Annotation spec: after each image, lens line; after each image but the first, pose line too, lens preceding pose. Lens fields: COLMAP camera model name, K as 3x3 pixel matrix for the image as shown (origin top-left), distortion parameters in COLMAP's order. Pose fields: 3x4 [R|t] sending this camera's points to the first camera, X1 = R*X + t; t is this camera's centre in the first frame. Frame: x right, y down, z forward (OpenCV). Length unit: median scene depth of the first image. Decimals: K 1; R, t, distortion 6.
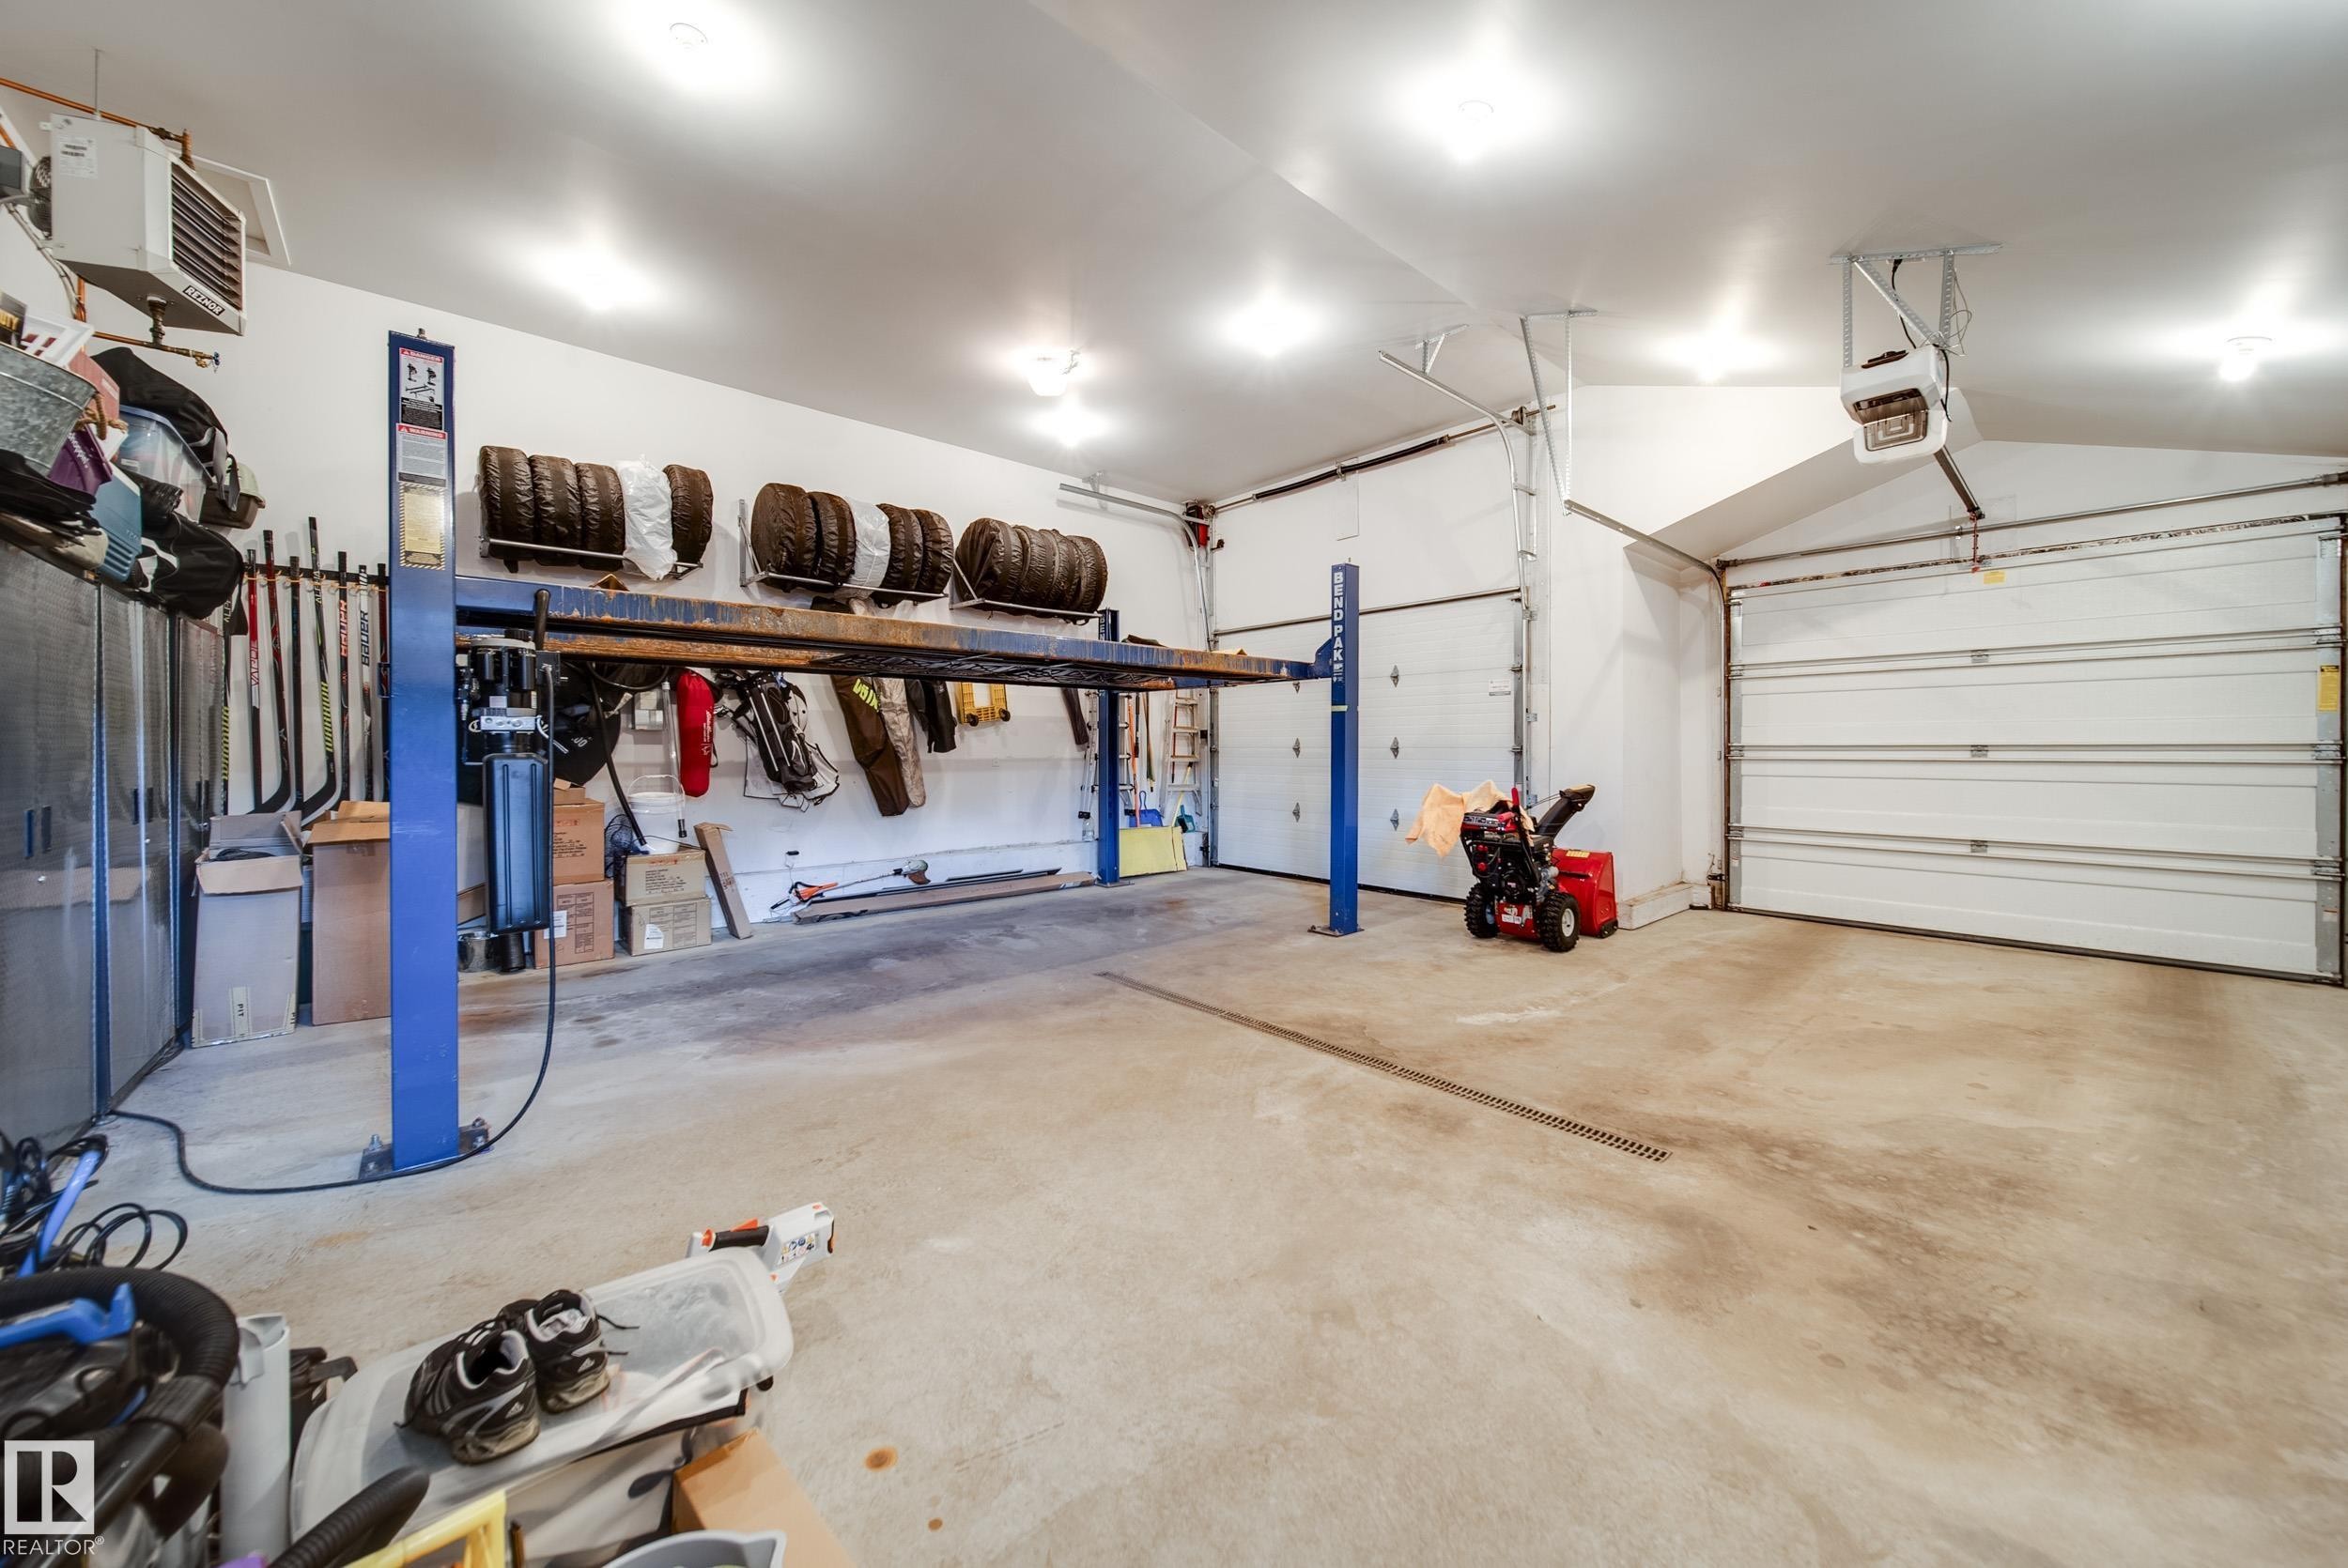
lens RADIAL K [[828.5, 0, 1181.6], [0, 828.5, 771.8], [0, 0, 1]] dist [0.000199, -0.001411]
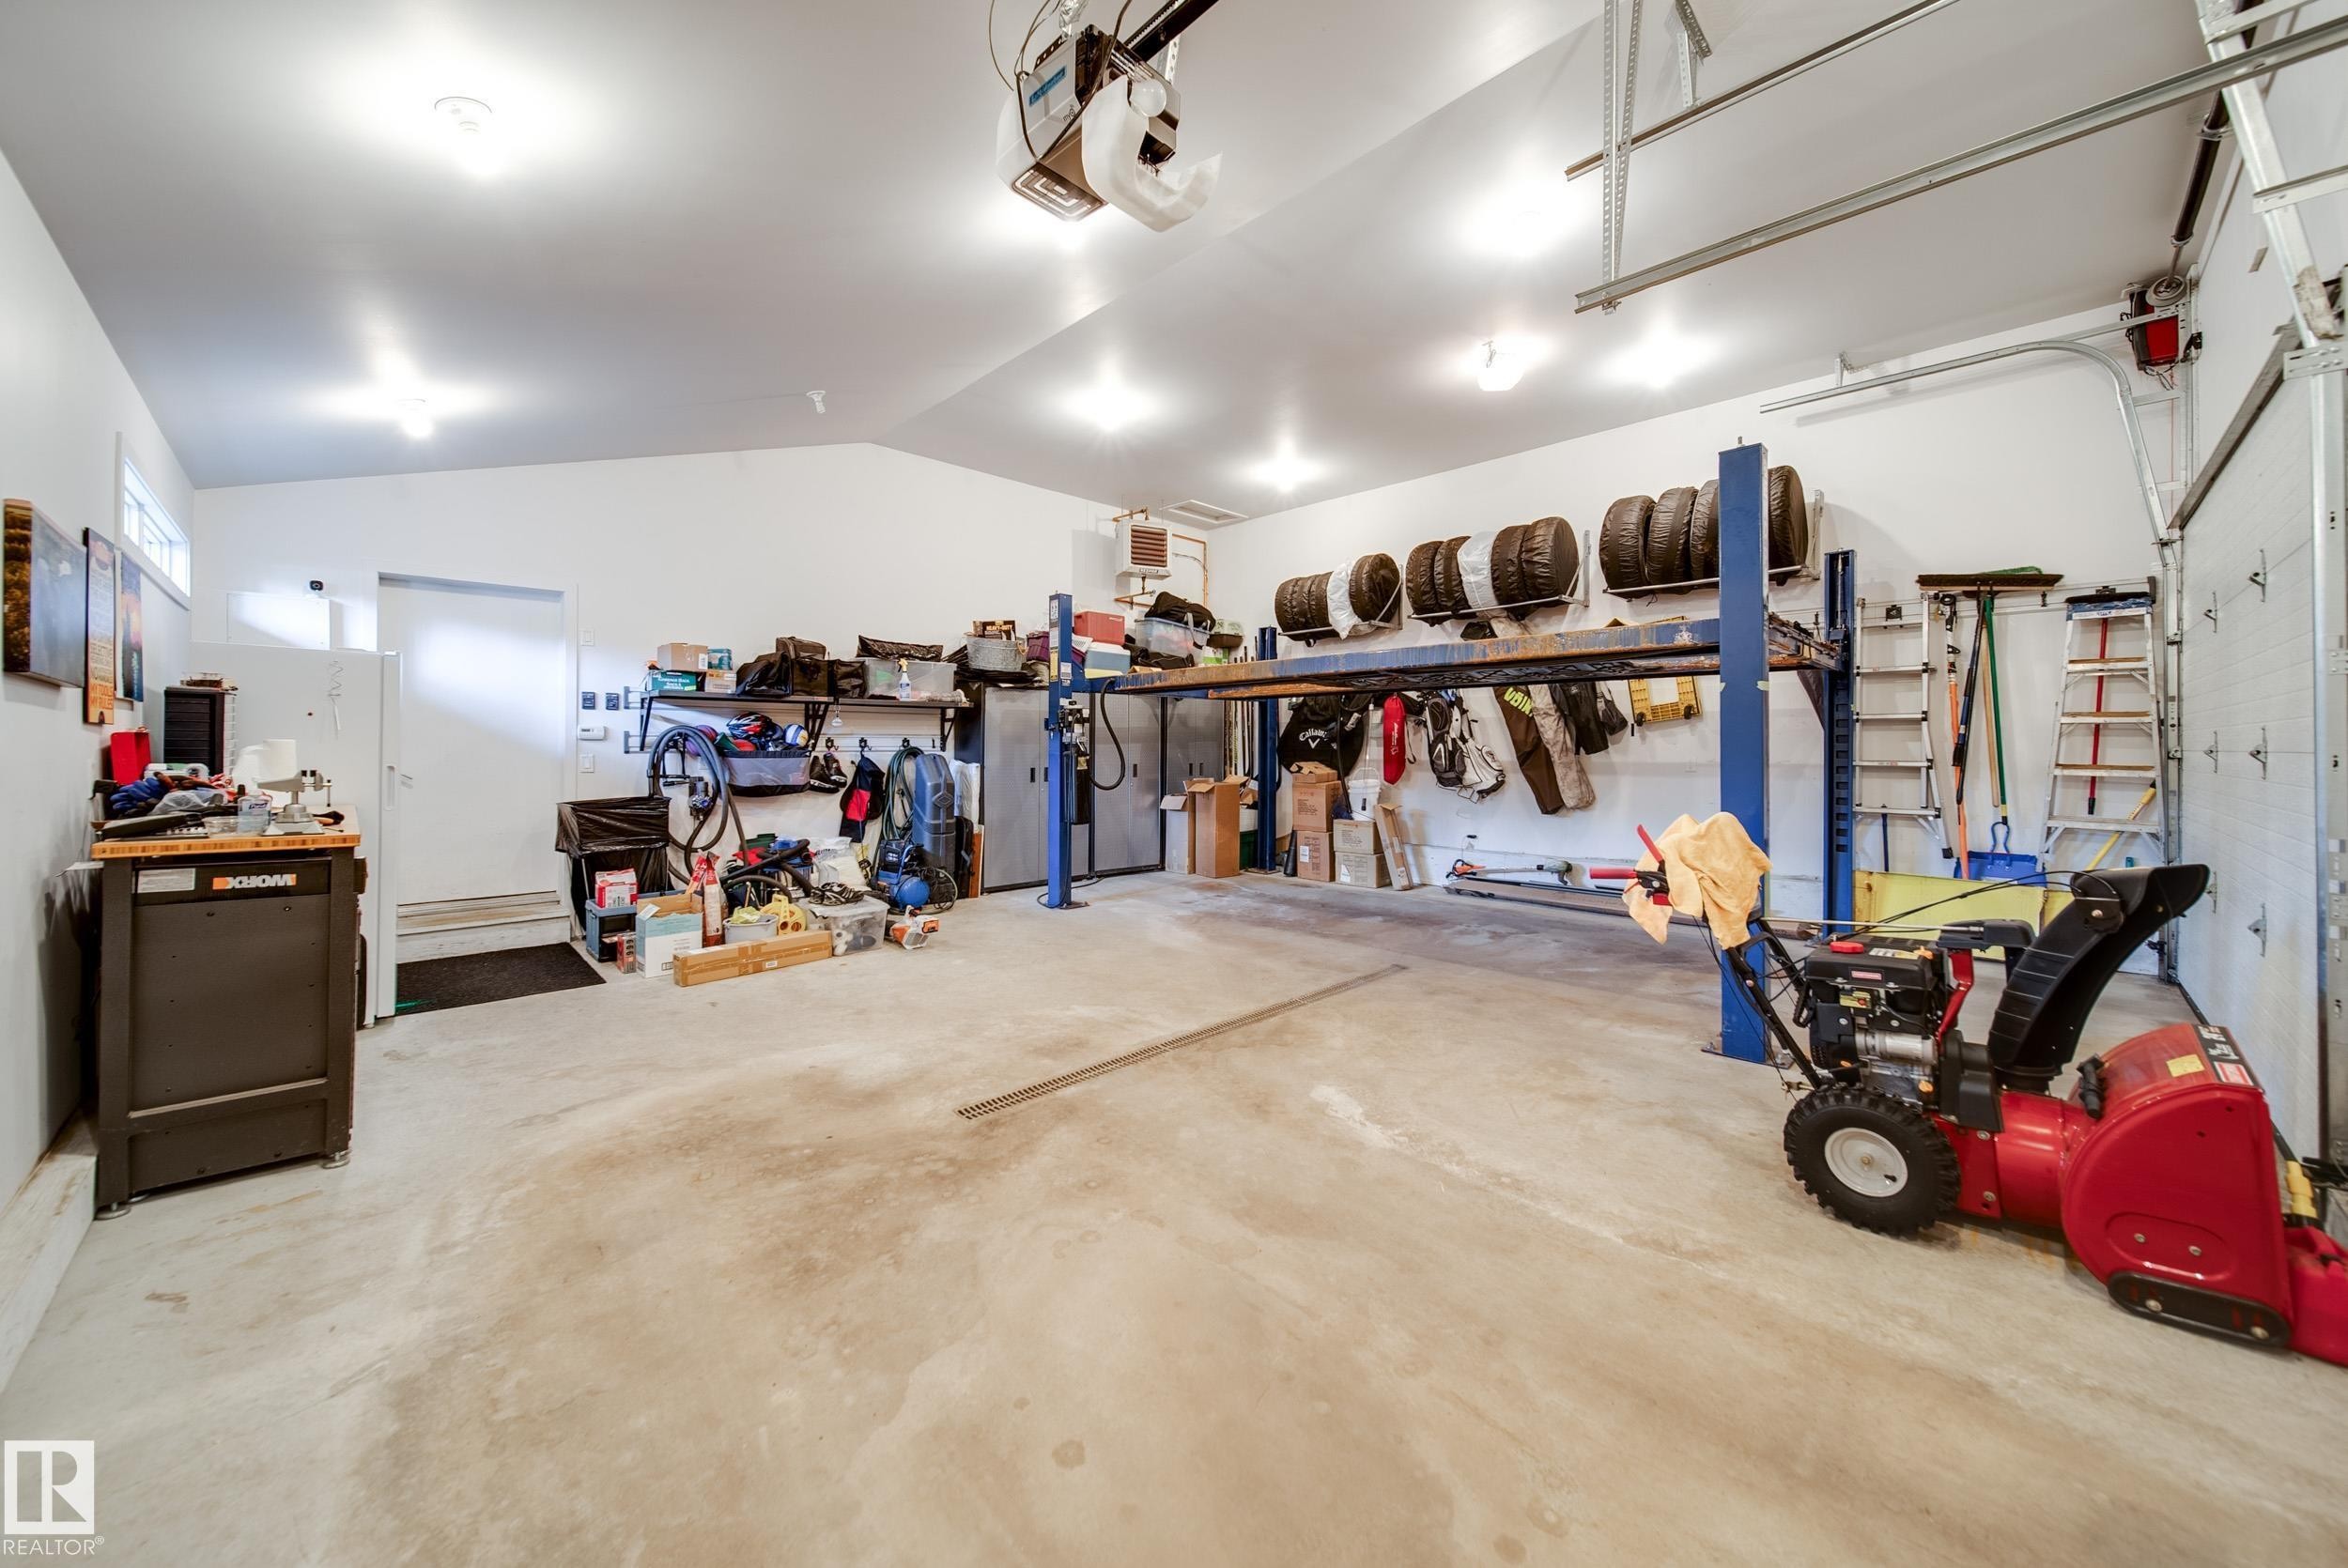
lens RADIAL K [[828.5, 0, 1181.6], [0, 828.5, 771.8], [0, 0, 1]] dist [0.000199, -0.001411]
pose [[0.057592, 0.028510, -0.997933, 1.466872], [-0.031247, 0.999154, 0.026742, -0.032639], [0.997851, 0.029643, 0.058434, 1.046904]]
